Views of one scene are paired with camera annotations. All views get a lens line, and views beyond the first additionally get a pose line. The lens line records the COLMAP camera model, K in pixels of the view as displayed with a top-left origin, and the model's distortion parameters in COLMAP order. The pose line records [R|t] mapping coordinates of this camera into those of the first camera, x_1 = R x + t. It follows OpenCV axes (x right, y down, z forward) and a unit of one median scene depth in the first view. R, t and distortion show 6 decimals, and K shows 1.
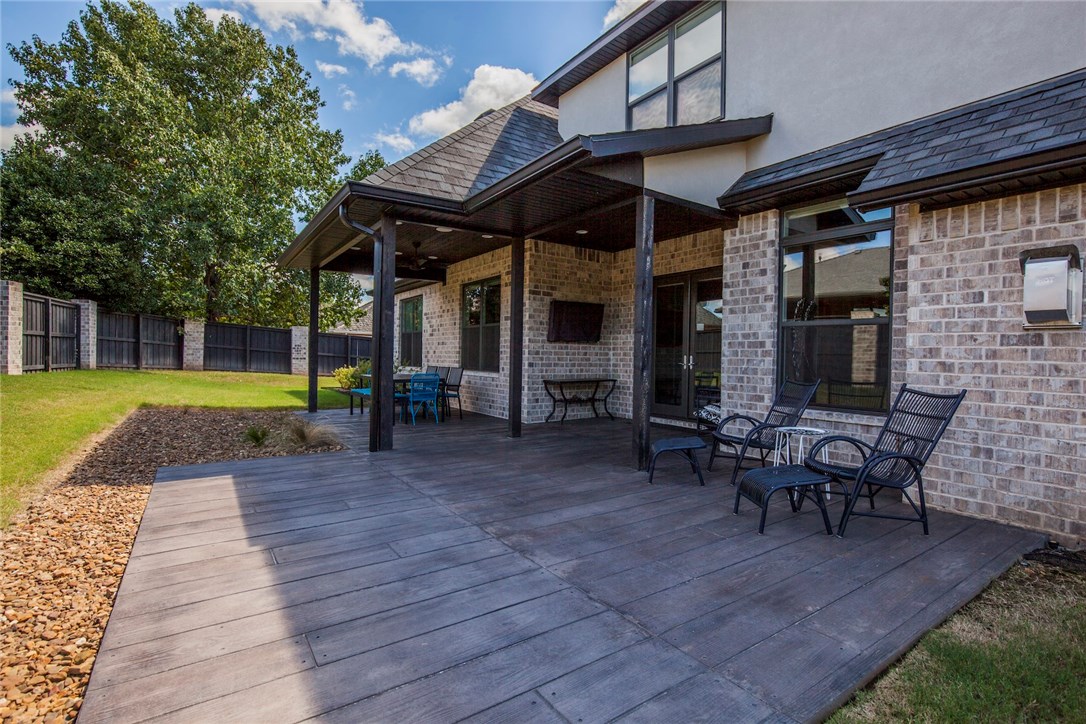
lens RADIAL K [[509.0, 0, 546.2], [0, 509.0, 356.0], [0, 0, 1]] dist [-0.003471, -0.000656]
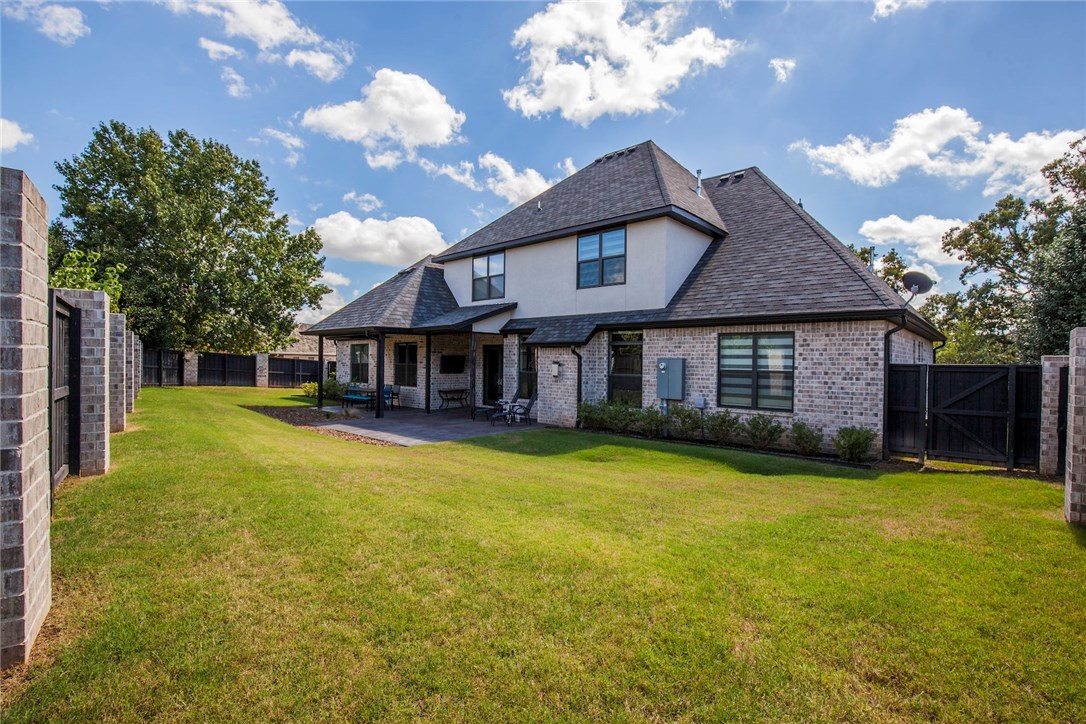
lens RADIAL K [[500.2, 0, 552.7], [0, 500.2, 360.2], [0, 0, 1]] dist [-0.026885, 0.002655]
pose [[0.970952, -0.004819, 0.239226, -0.037850], [0.004246, 0.999987, 0.002911, -0.084794], [-0.239237, -0.001811, 0.970960, -1.188193]]
